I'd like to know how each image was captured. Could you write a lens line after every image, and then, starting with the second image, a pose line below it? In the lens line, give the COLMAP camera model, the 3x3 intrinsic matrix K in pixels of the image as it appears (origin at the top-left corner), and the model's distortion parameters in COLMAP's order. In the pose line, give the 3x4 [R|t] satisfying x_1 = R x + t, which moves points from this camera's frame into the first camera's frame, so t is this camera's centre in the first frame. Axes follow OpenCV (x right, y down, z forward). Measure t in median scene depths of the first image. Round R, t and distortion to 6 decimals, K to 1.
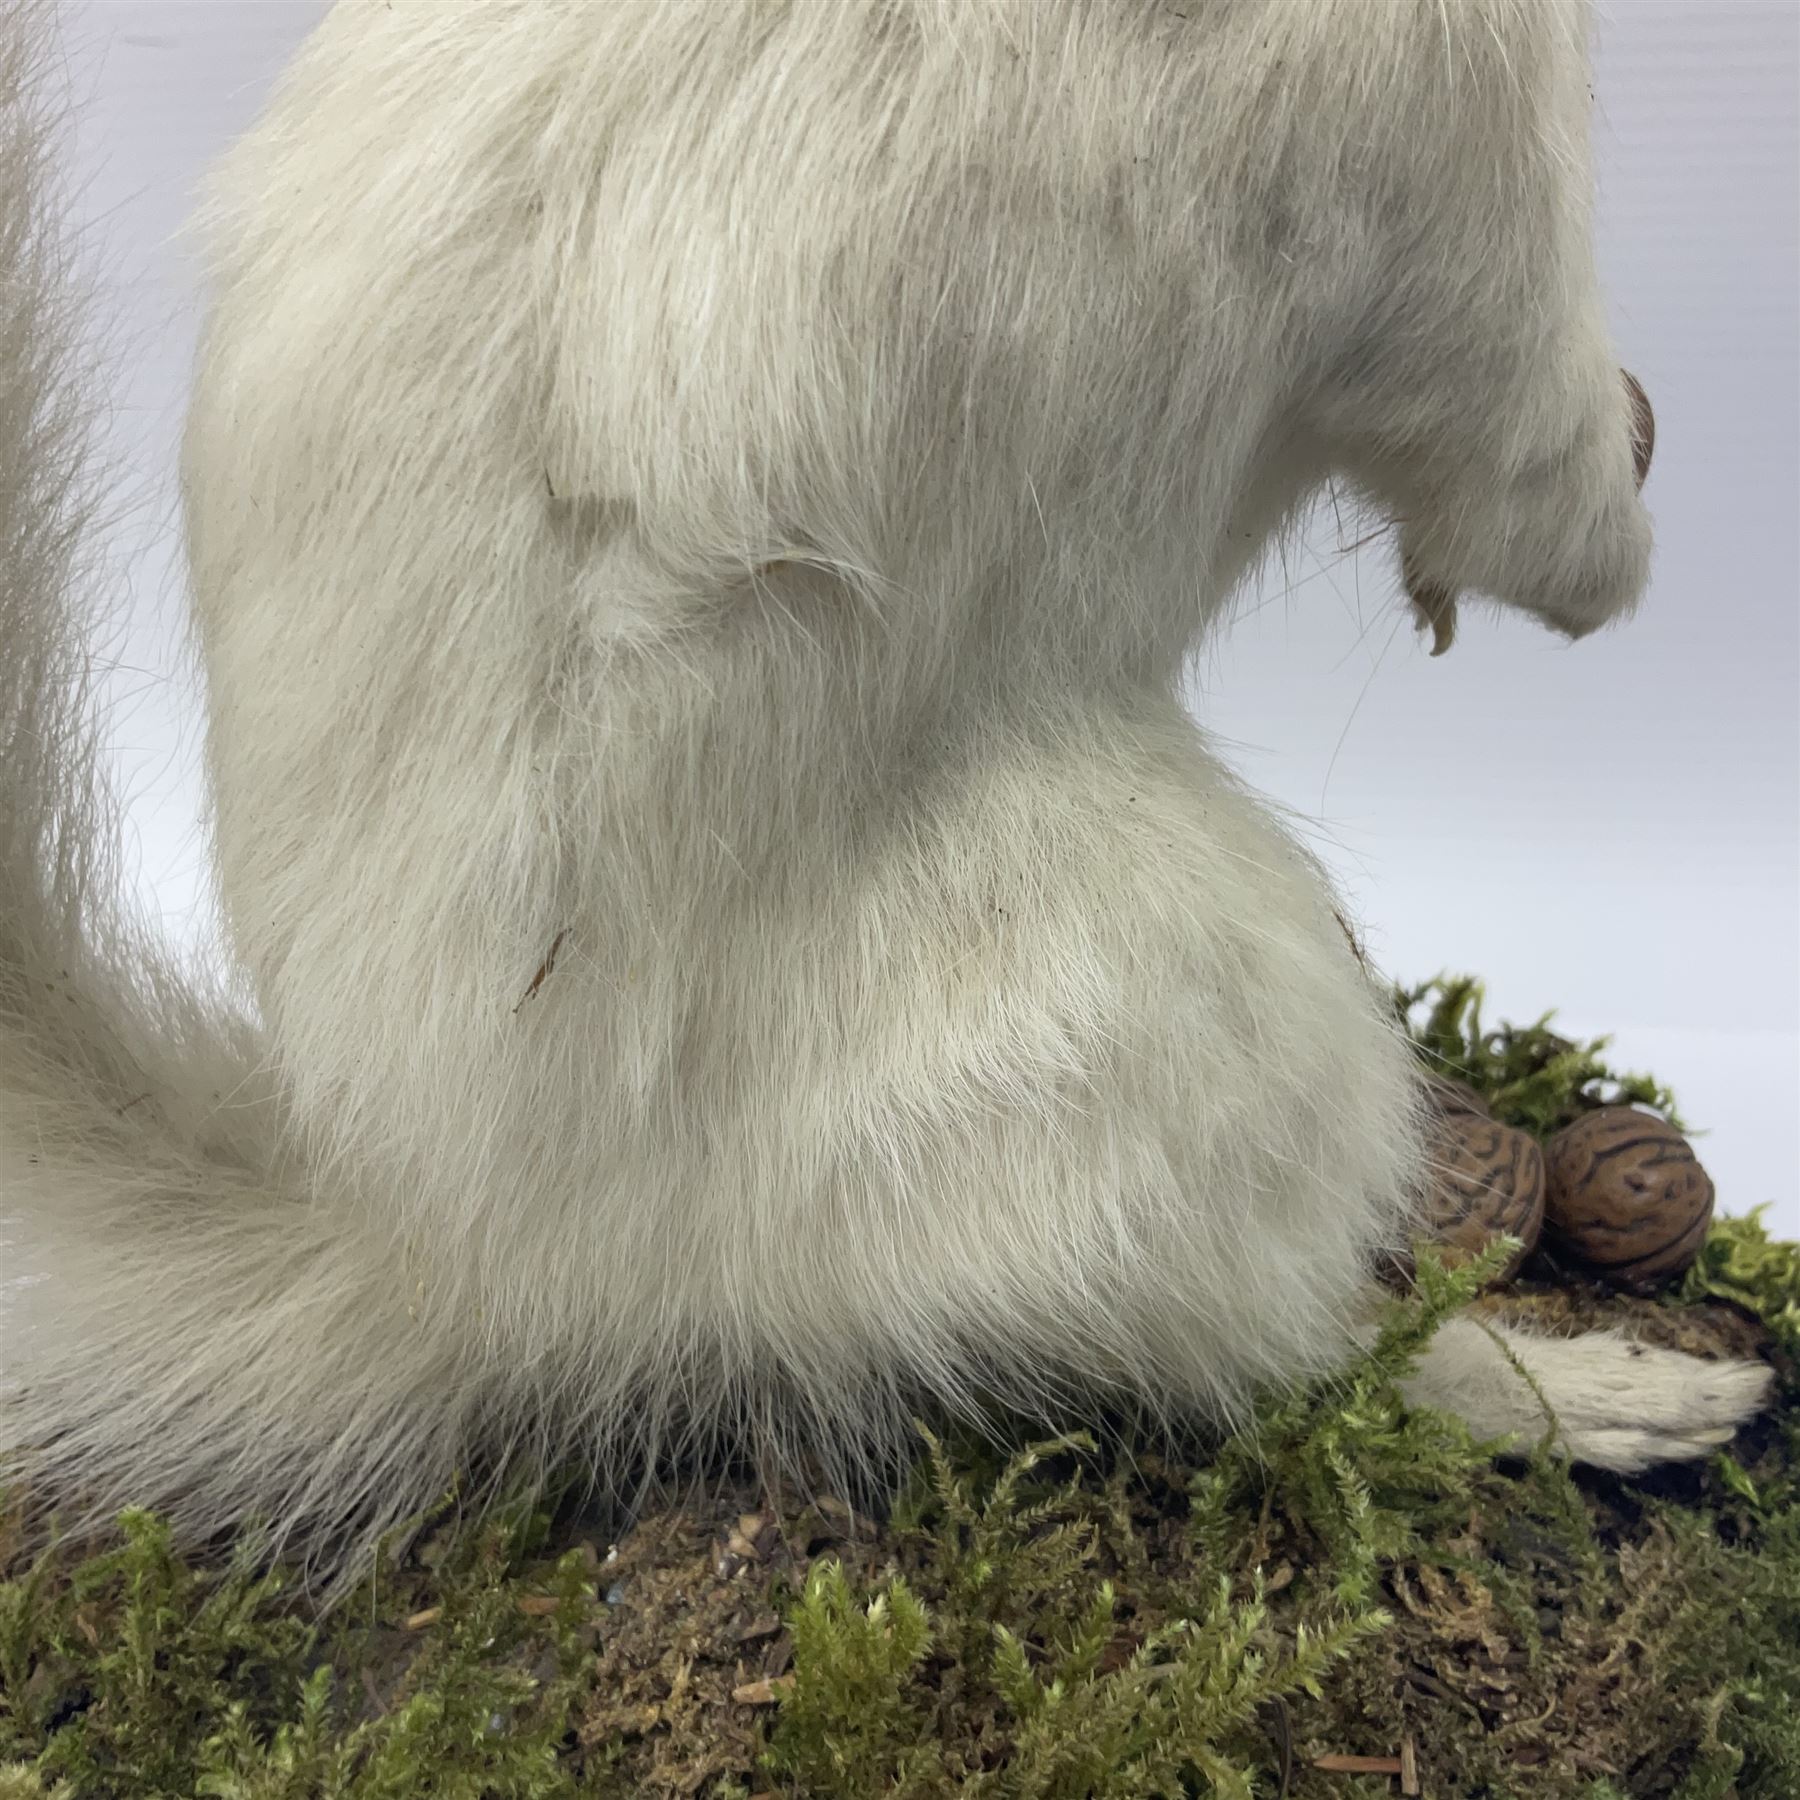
lens RADIAL K [[2011.9, 0, 905.3], [0, 2011.9, 892.4], [0, 0, 1]] dist [0.122032, -0.308870]
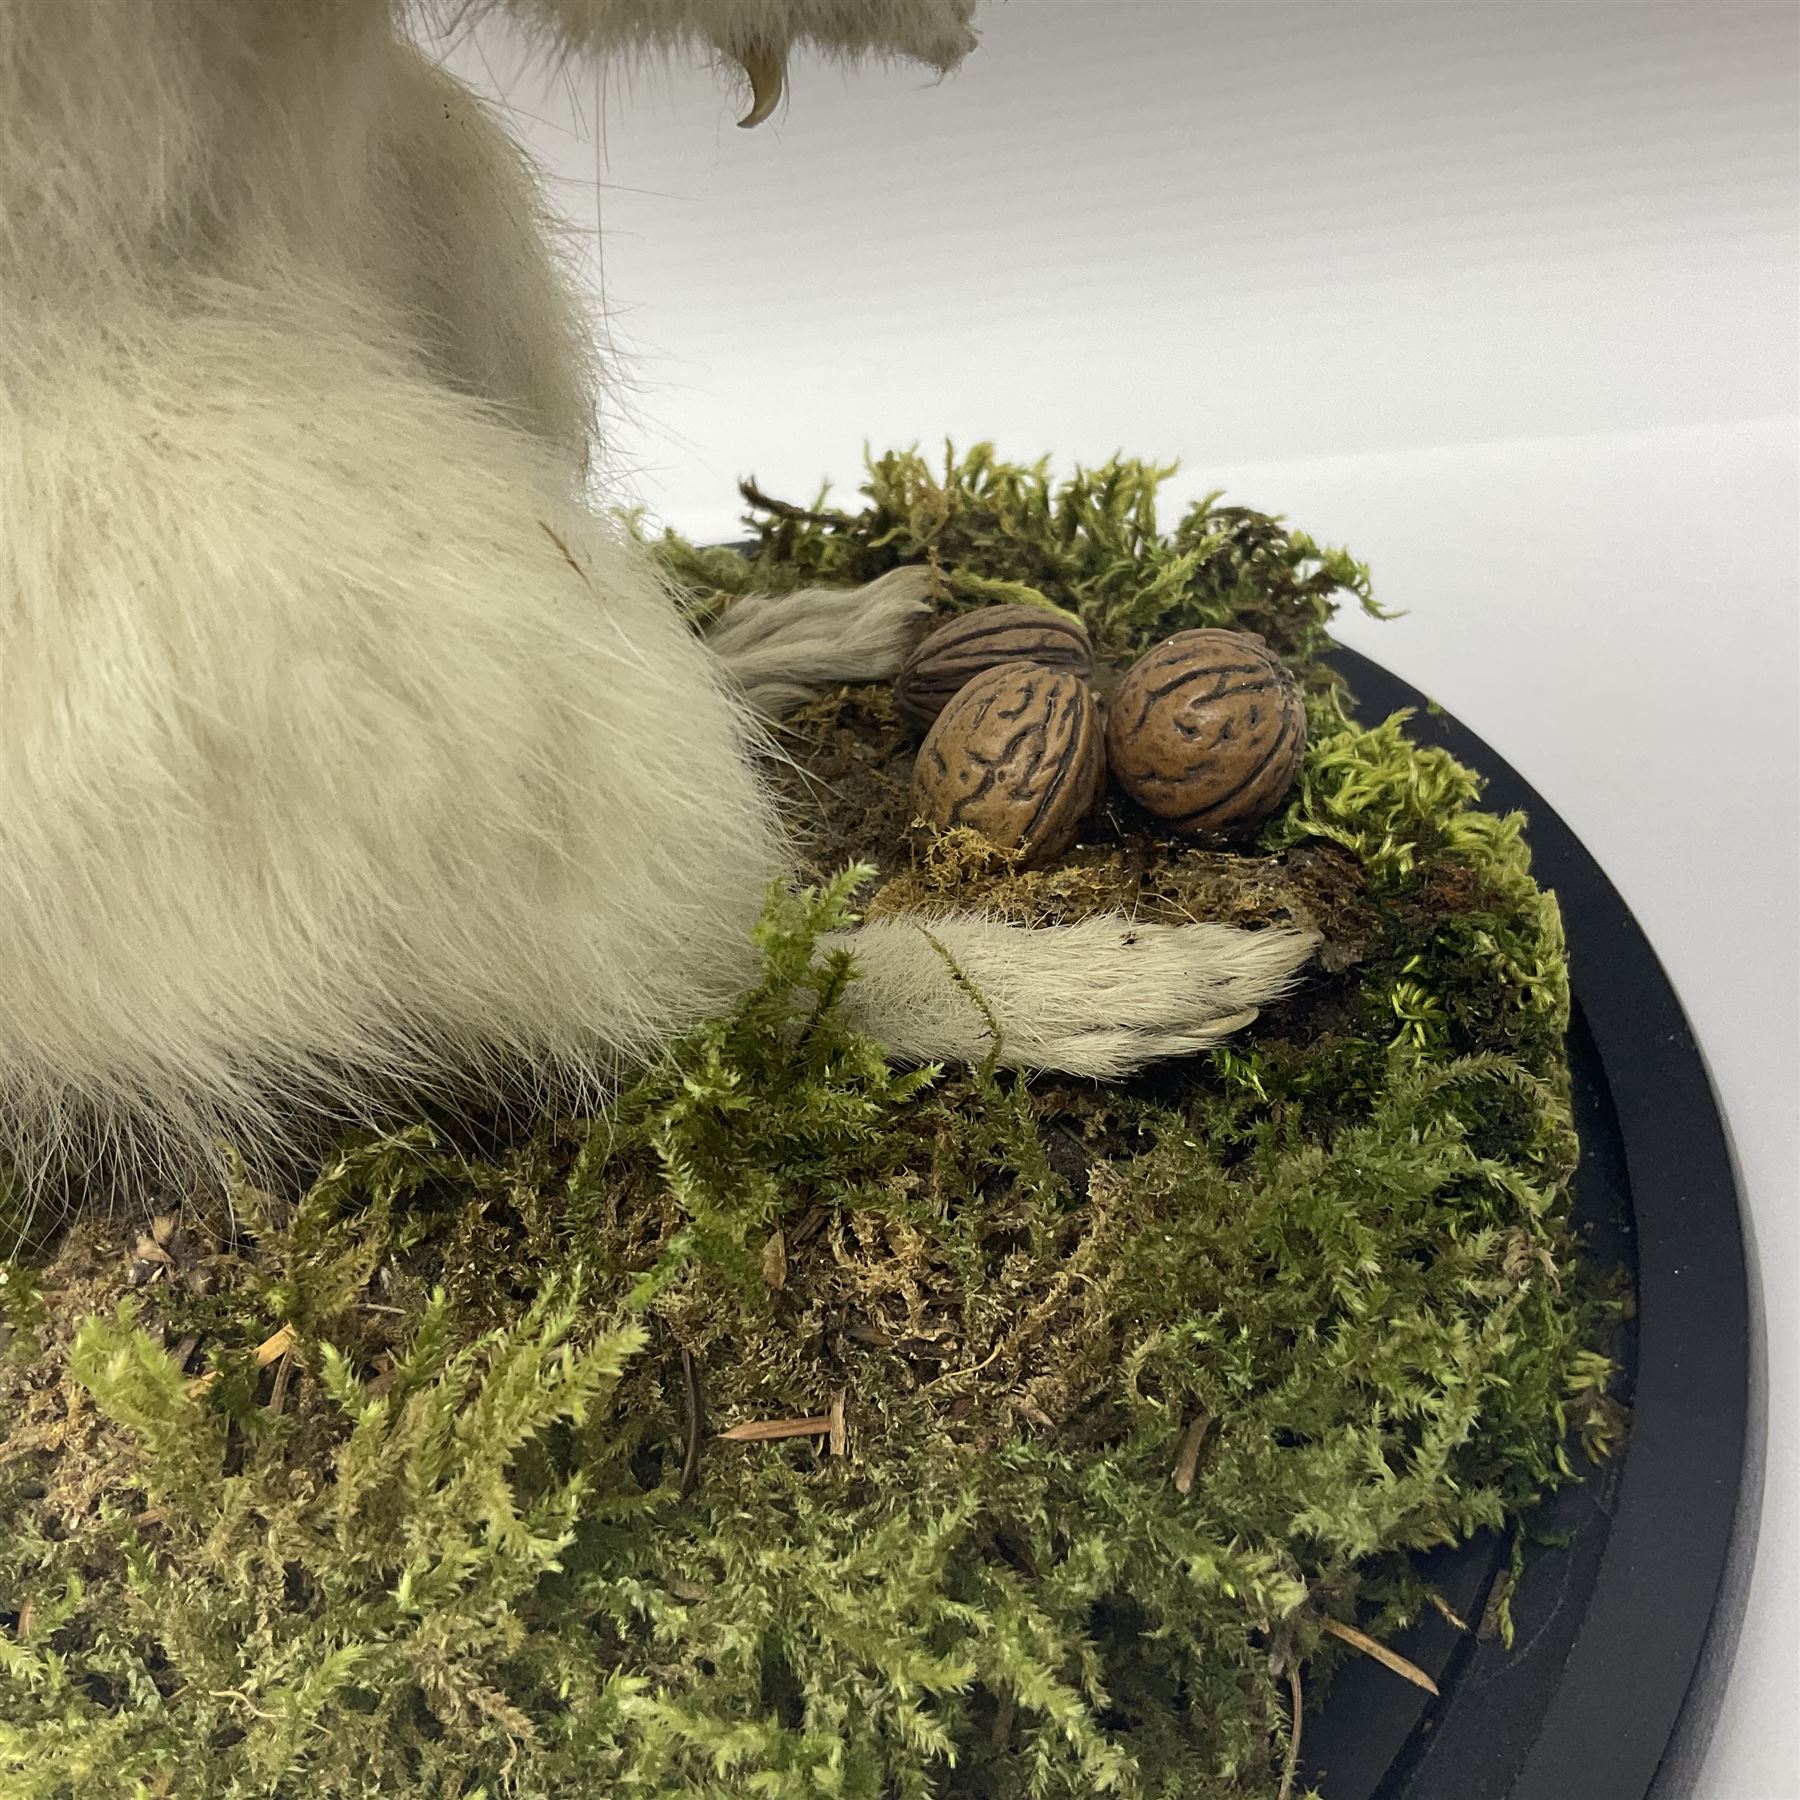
lens RADIAL K [[2011.9, 0, 905.3], [0, 2011.9, 892.4], [0, 0, 1]] dist [0.122032, -0.308870]
pose [[0.984402, -0.103773, -0.142068, 0.424206], [0.139674, 0.951978, 0.272449, -0.044204], [0.106973, -0.288043, 0.951624, 0.196841]]
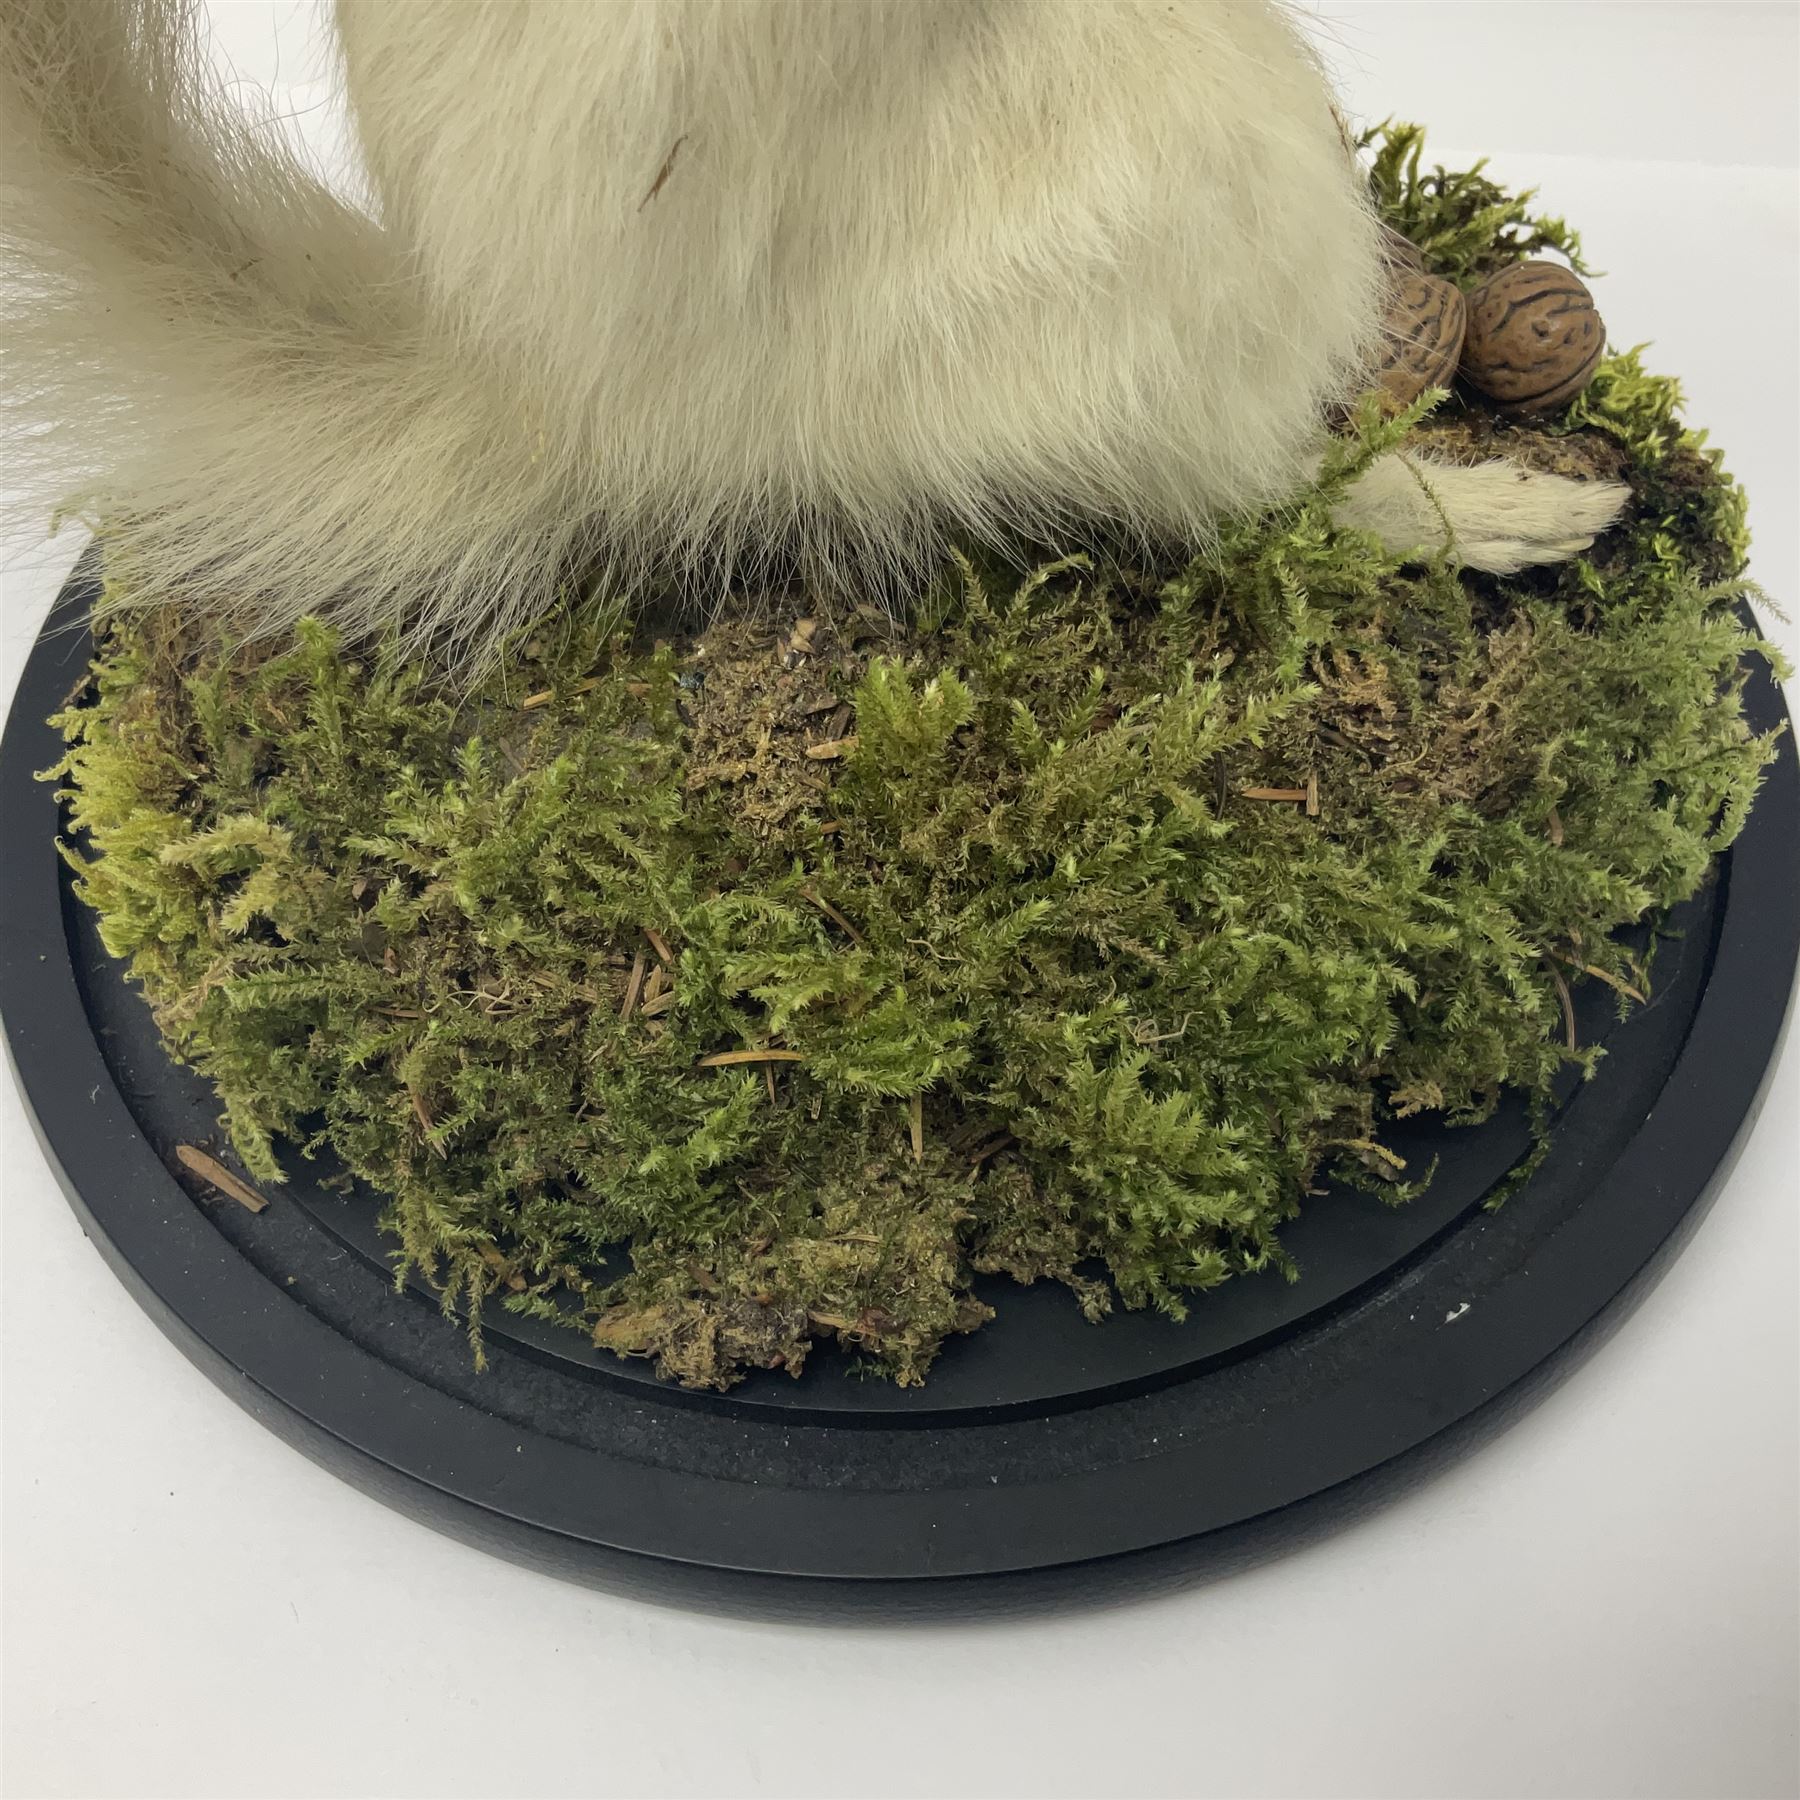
lens RADIAL K [[2011.9, 0, 905.3], [0, 2011.9, 892.4], [0, 0, 1]] dist [0.122032, -0.308870]
pose [[0.997731, -0.020679, 0.064077, -0.101634], [-0.008716, 0.903993, 0.427458, -0.072883], [-0.066764, -0.427046, 0.901762, -0.194222]]
